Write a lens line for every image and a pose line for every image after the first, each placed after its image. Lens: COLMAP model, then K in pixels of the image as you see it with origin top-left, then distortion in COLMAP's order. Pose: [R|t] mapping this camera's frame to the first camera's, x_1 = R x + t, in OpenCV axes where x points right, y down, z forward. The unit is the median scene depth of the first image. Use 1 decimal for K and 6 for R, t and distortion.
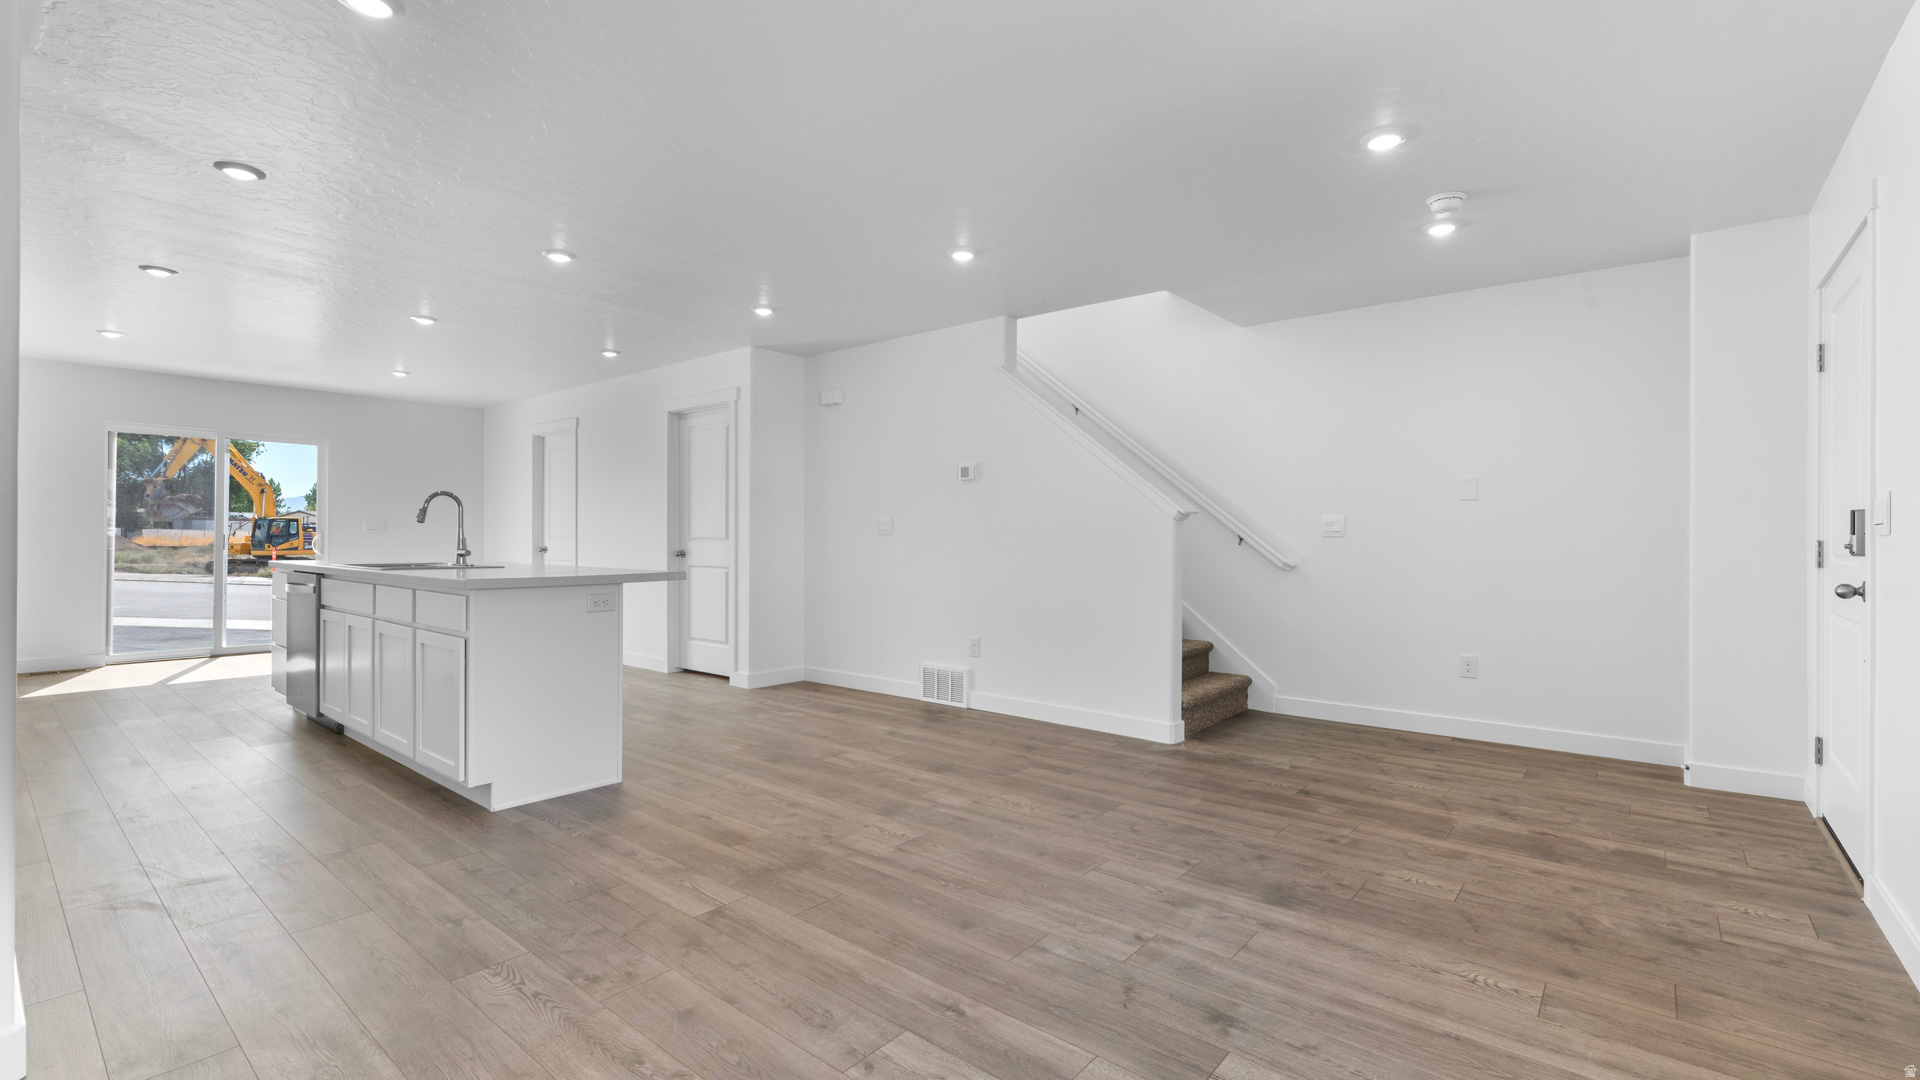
lens RADIAL K [[828.2, 0, 960.0], [0, 828.2, 540.0], [0, 0, 1]] dist [0.000587, -0.000214]
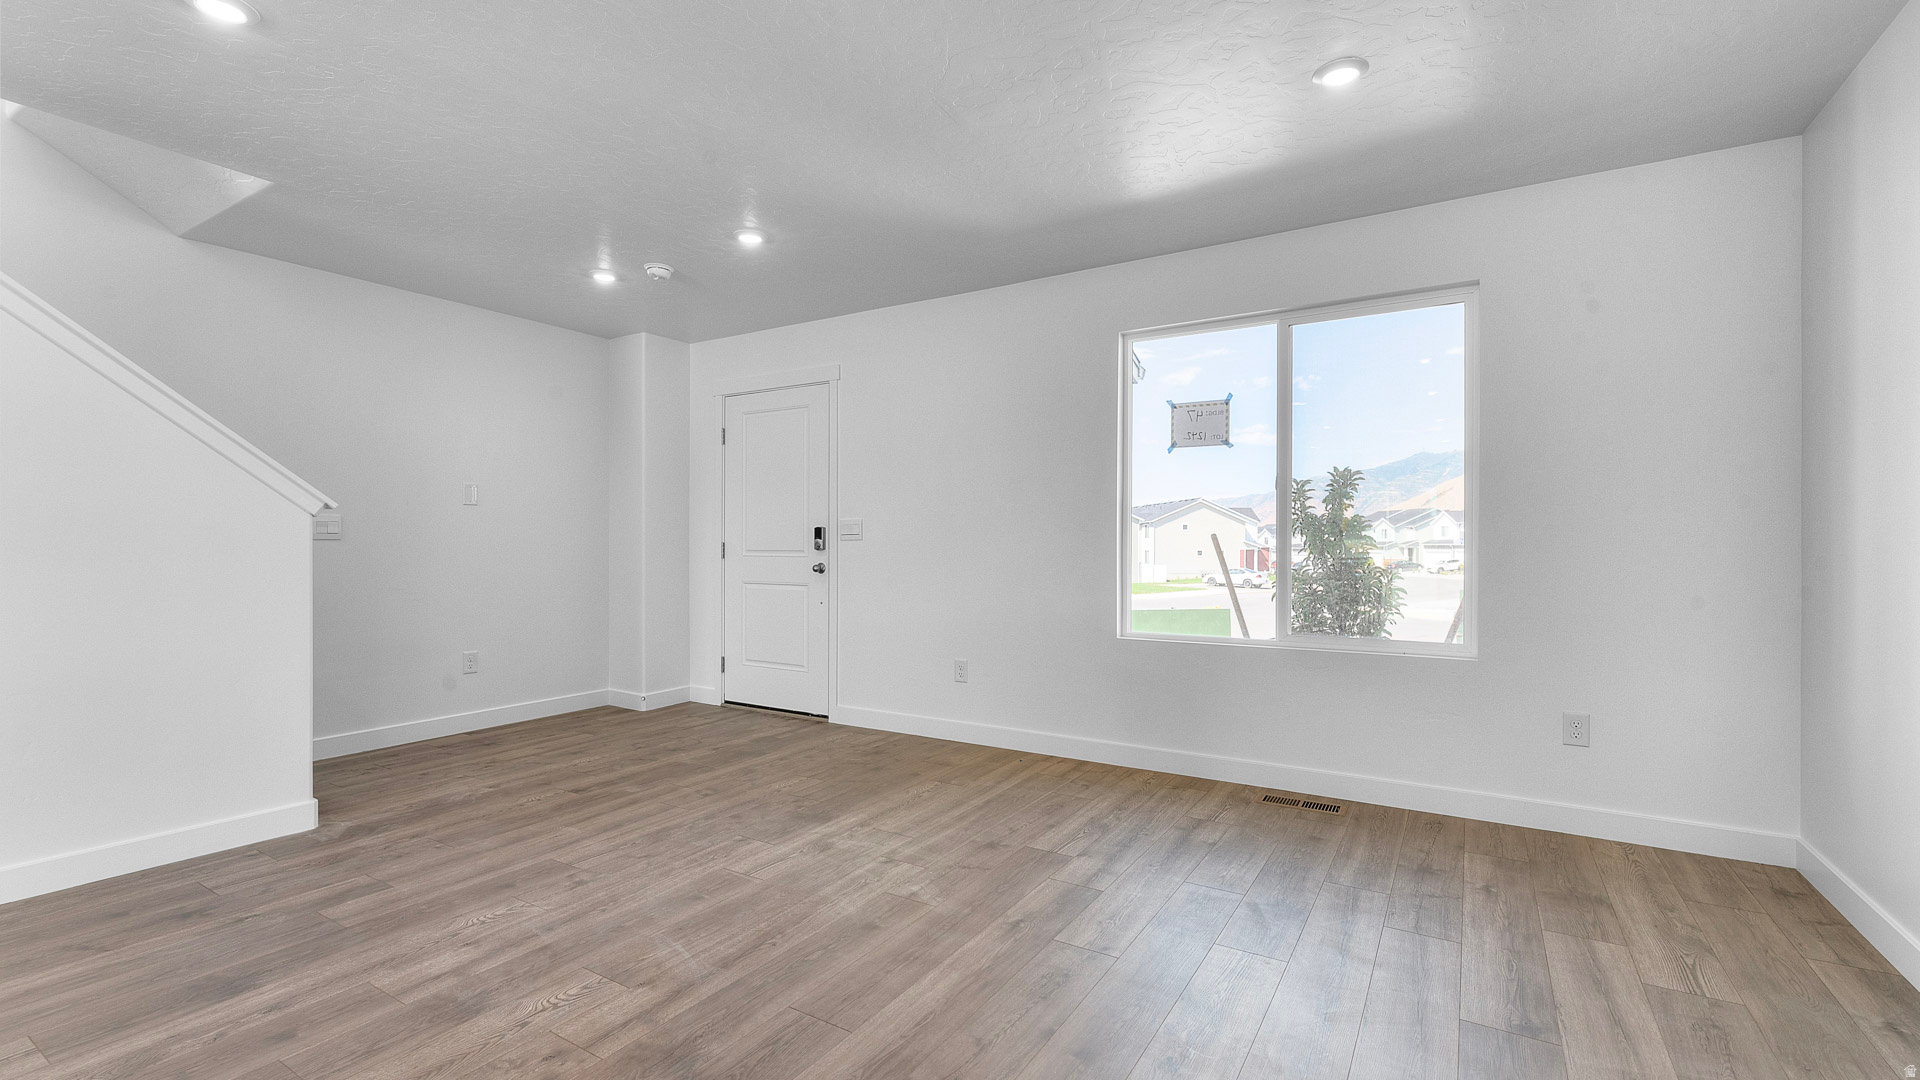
lens RADIAL K [[828.2, 0, 960.0], [0, 828.2, 540.0], [0, 0, 1]] dist [0.000587, -0.000214]
pose [[-0.145087, 0.000624, 0.989419, -0.777133], [-0.001028, 0.999999, -0.000781, -0.003971], [-0.989418, -0.001131, -0.145086, 0.803323]]
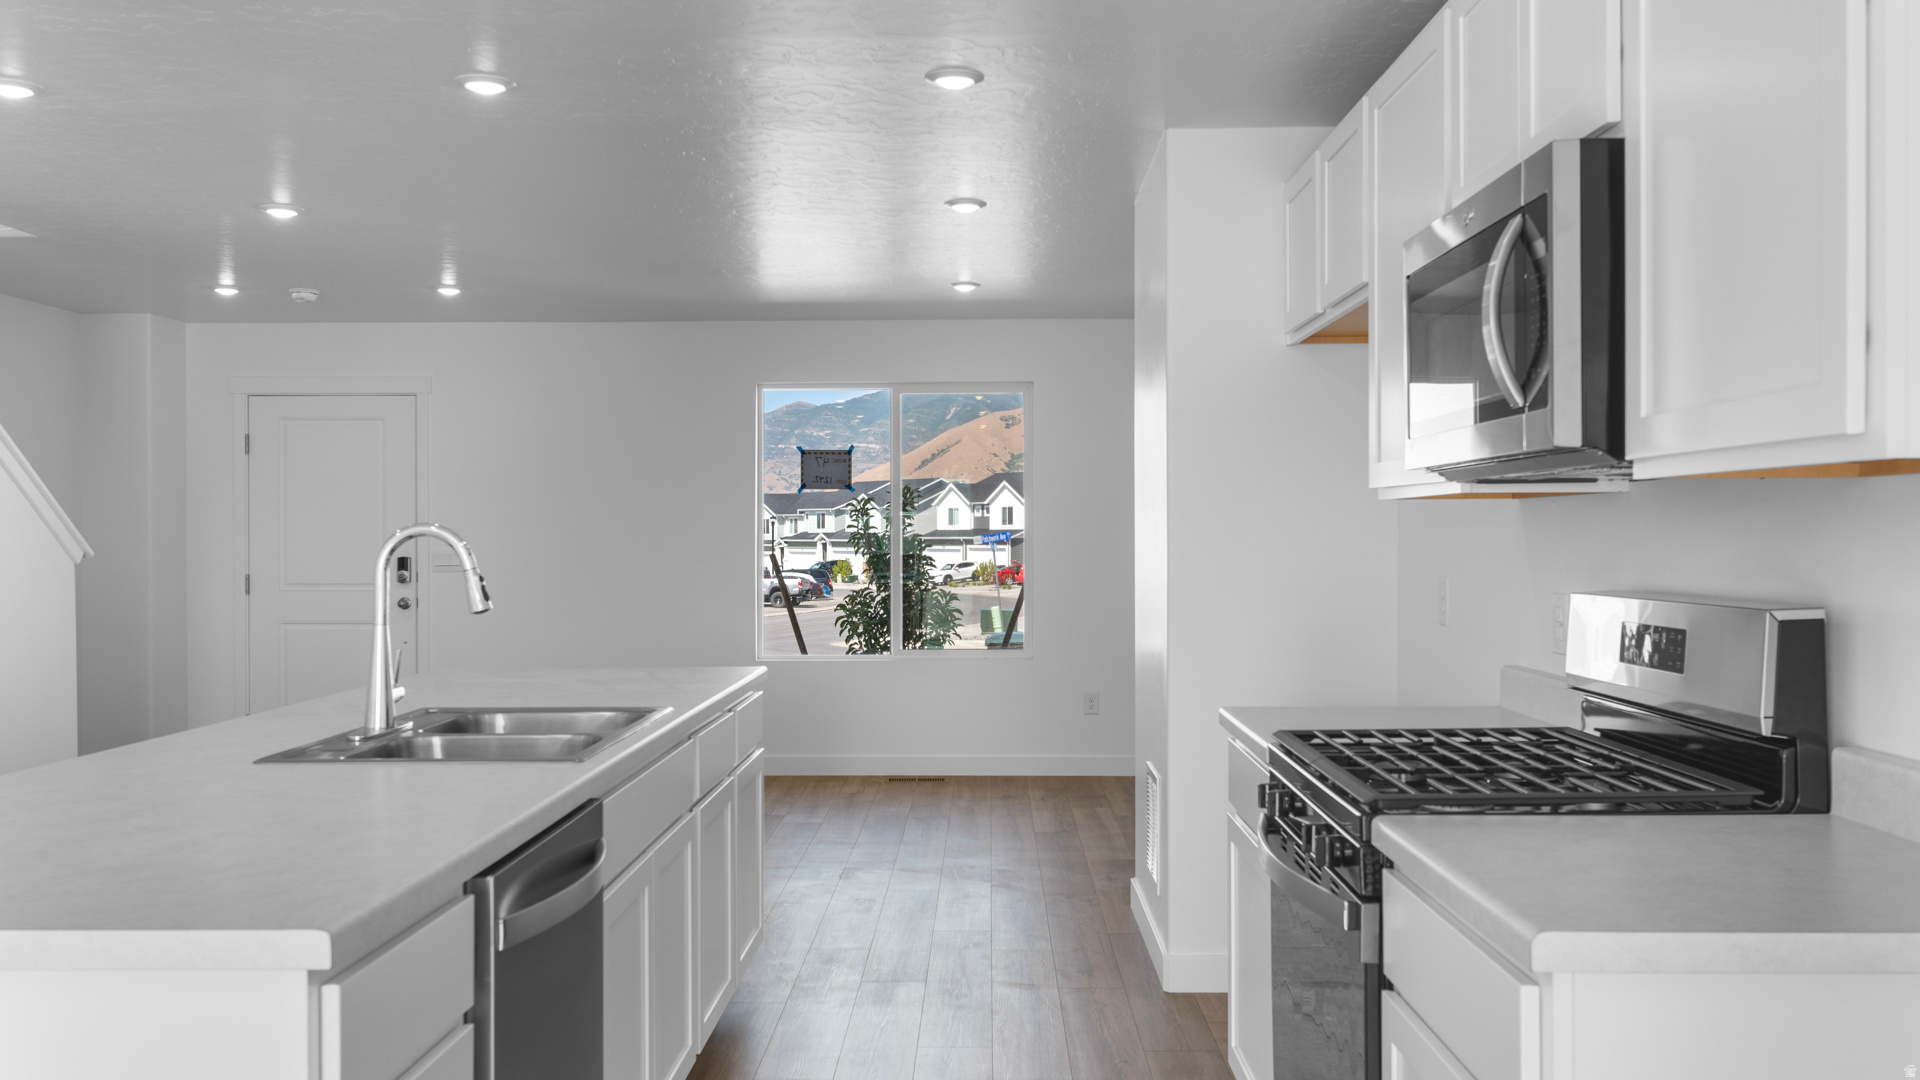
lens RADIAL K [[1662.0, 0, 960.0], [0, 1662.0, 540.0], [0, 0, 1]] dist [-0.008216, -0.007274]
pose [[-0.632122, -0.006088, 0.774845, -2.002393], [-0.000215, 0.999970, 0.007682, -0.084106], [-0.774869, 0.004689, -0.632104, 1.938692]]
